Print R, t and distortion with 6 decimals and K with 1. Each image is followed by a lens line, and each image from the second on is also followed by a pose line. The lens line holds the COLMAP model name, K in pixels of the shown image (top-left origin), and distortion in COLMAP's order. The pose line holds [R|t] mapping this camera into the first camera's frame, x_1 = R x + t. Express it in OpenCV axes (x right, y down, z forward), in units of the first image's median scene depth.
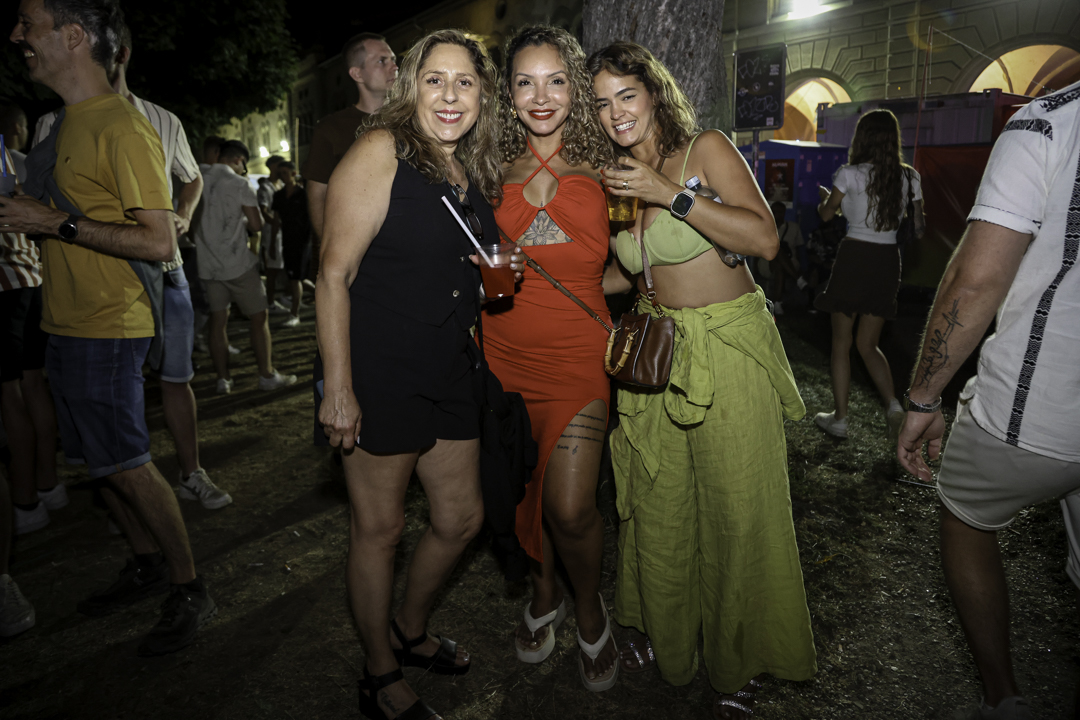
lens RADIAL K [[758.1, 0, 540.5], [0, 758.1, 343.8], [0, 0, 1]] dist [-0.104969, 0.083706]
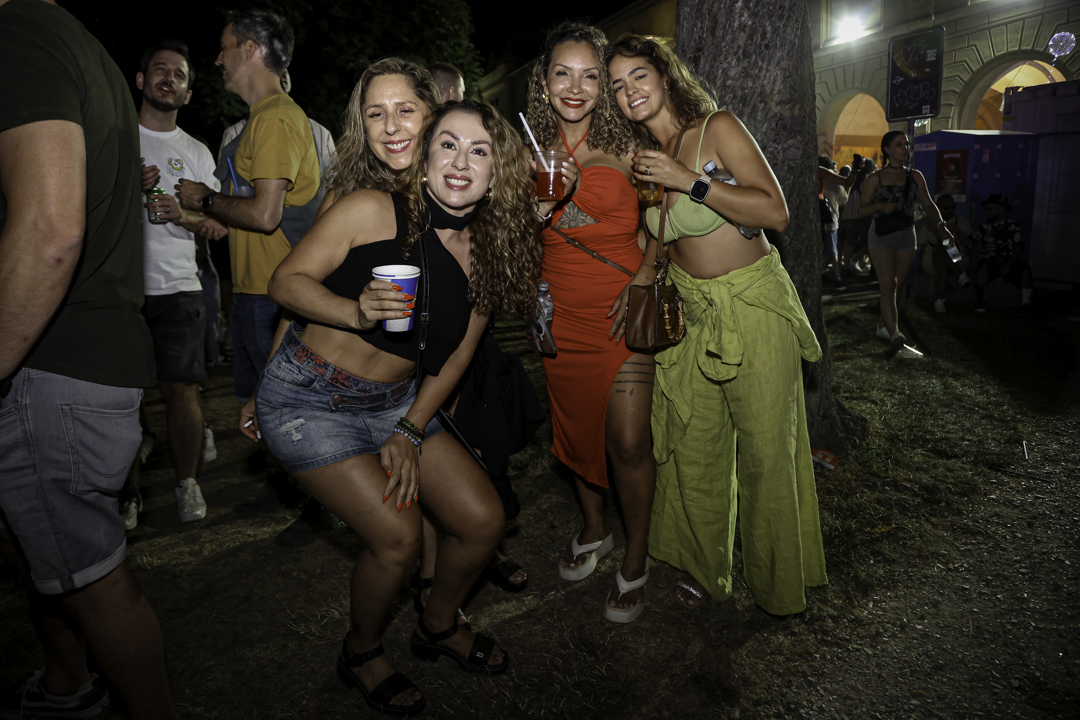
lens RADIAL K [[758.1, 0, 540.5], [0, 758.1, 343.8], [0, 0, 1]] dist [-0.104969, 0.083706]
pose [[0.968312, 0.029052, -0.248048, 0.164078], [-0.030177, 0.999544, -0.000736, 0.047593], [0.247914, 0.008198, 0.968747, -0.104301]]
